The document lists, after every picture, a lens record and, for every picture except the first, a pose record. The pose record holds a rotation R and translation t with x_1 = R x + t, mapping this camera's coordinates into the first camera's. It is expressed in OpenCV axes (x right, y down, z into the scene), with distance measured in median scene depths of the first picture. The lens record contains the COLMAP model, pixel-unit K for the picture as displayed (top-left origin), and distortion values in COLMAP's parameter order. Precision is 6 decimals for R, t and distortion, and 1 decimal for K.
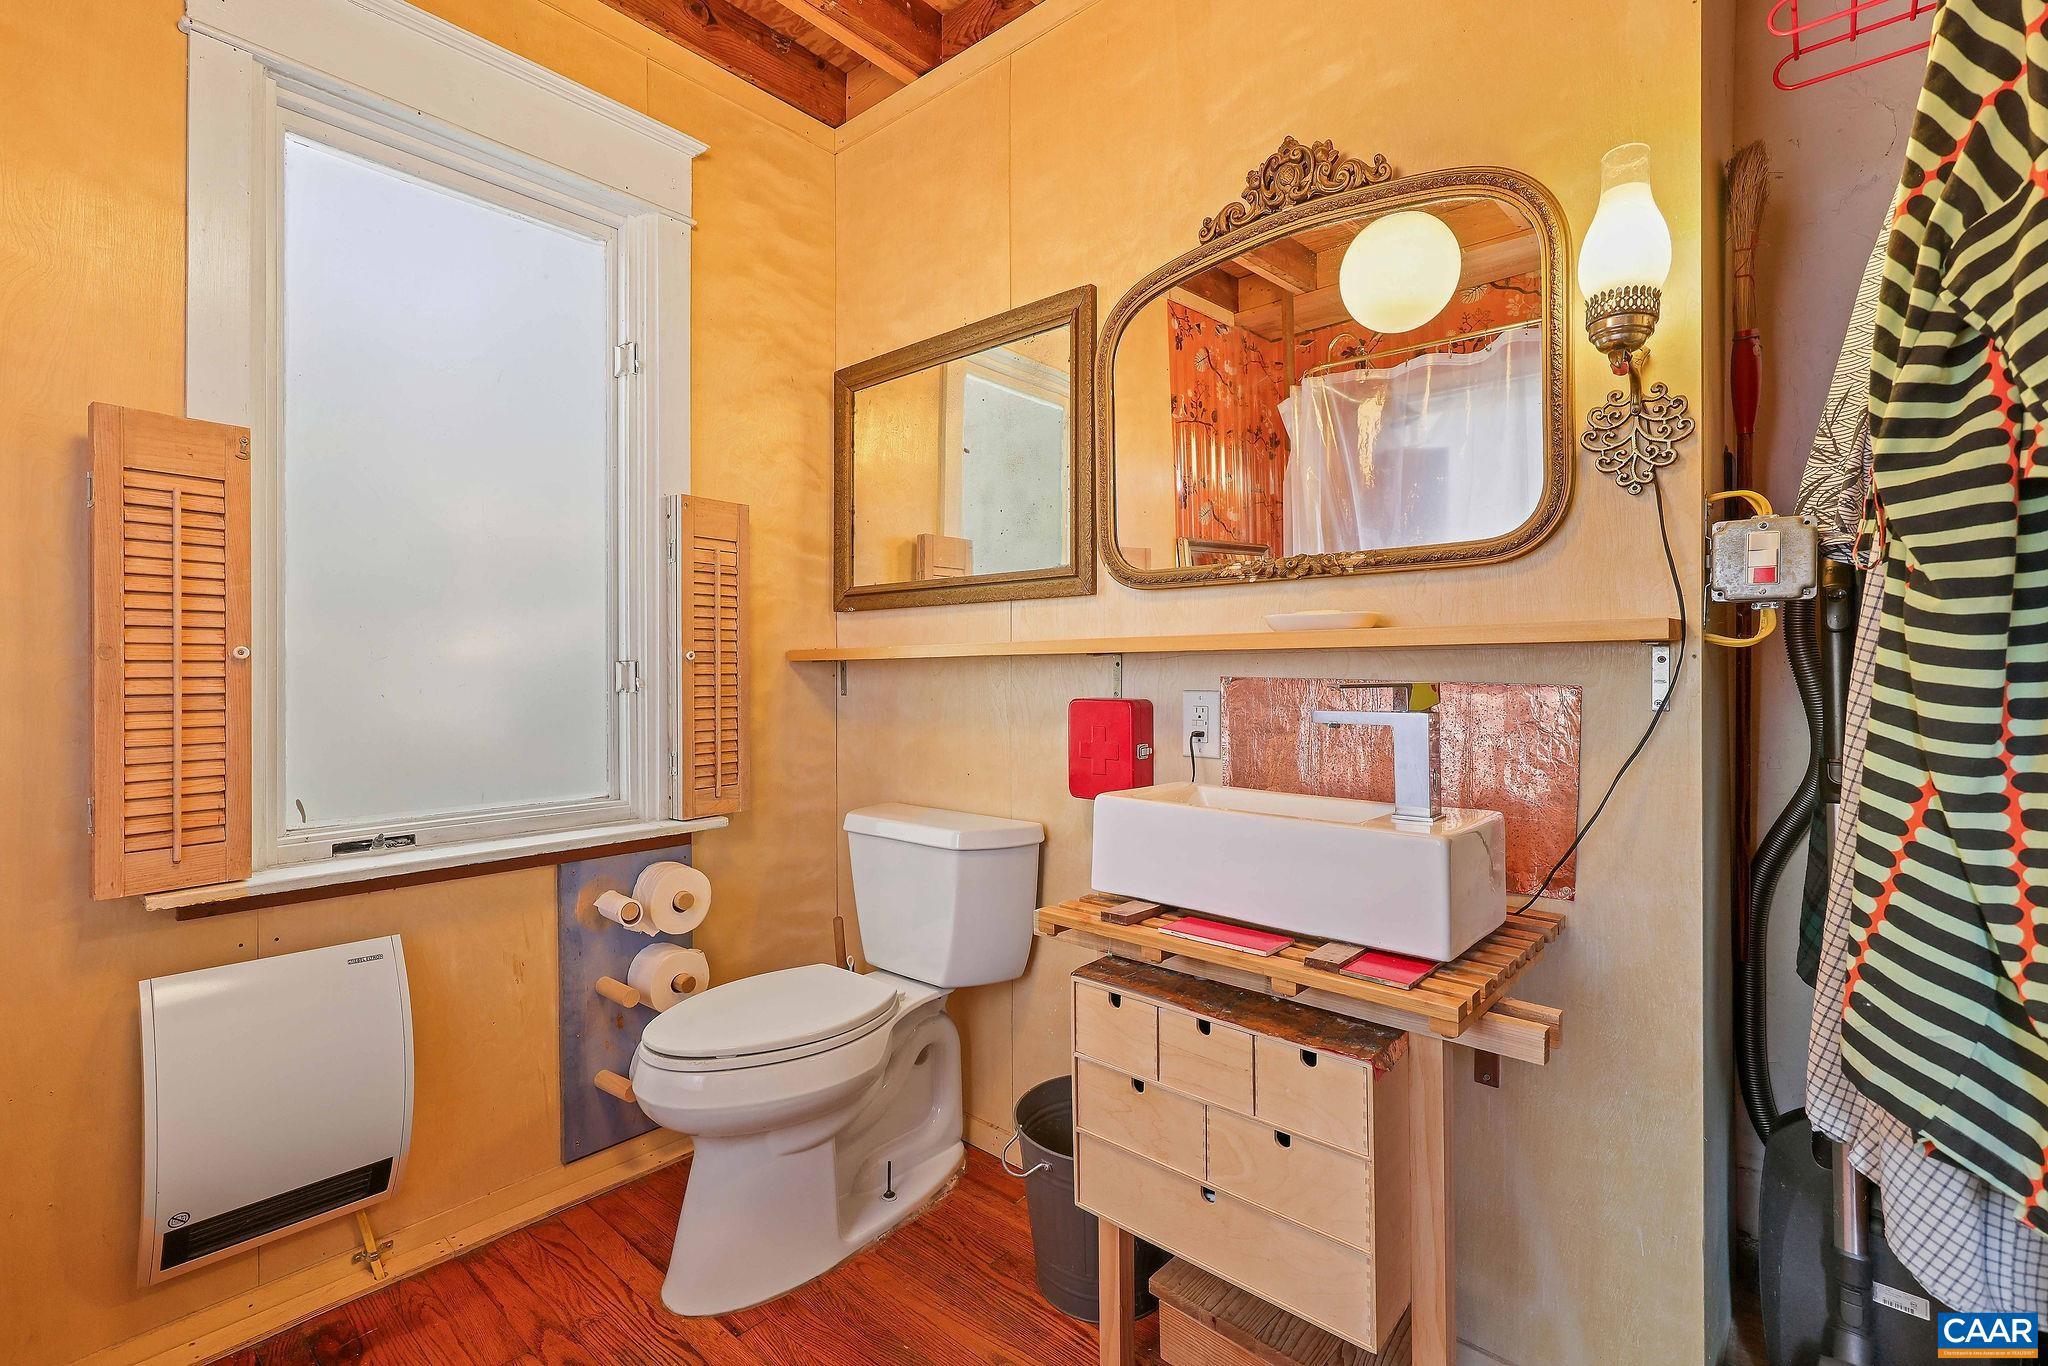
lens RADIAL K [[922.2, 0, 1025.8], [0, 922.2, 670.9], [0, 0, 1]] dist [0.002530, 0.000961]
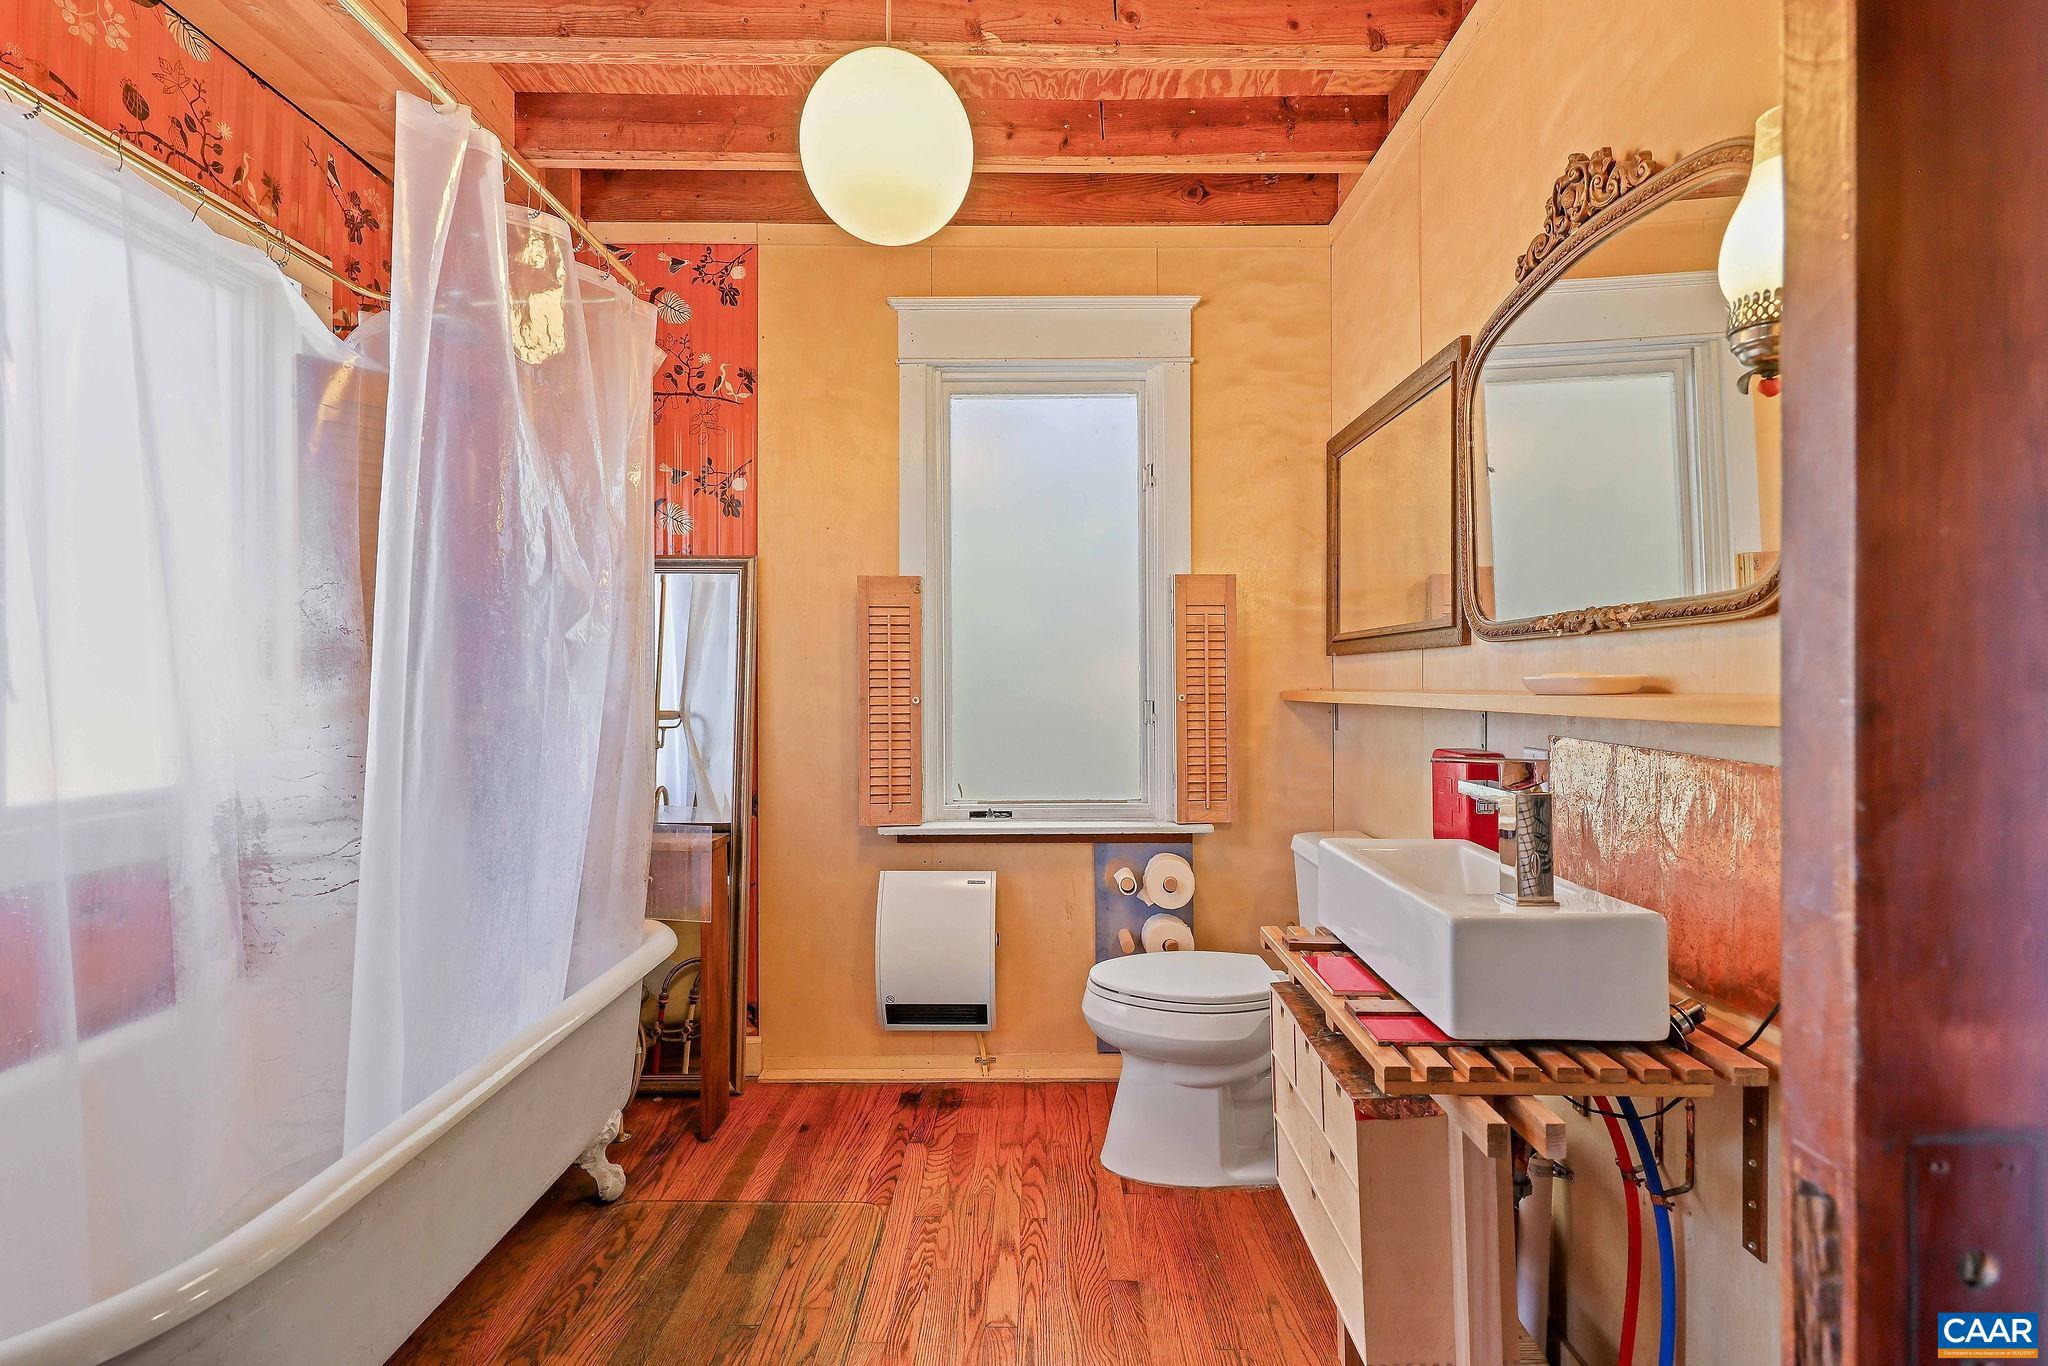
lens RADIAL K [[914.7, 0, 1024.0], [0, 914.7, 683.0], [0, 0, 1]] dist [0.000015, -0.000113]
pose [[0.652132, 0.000567, -0.758105, 0.526579], [0.003624, 0.999986, 0.003865, -0.048184], [0.758097, -0.005268, 0.652121, -0.011188]]
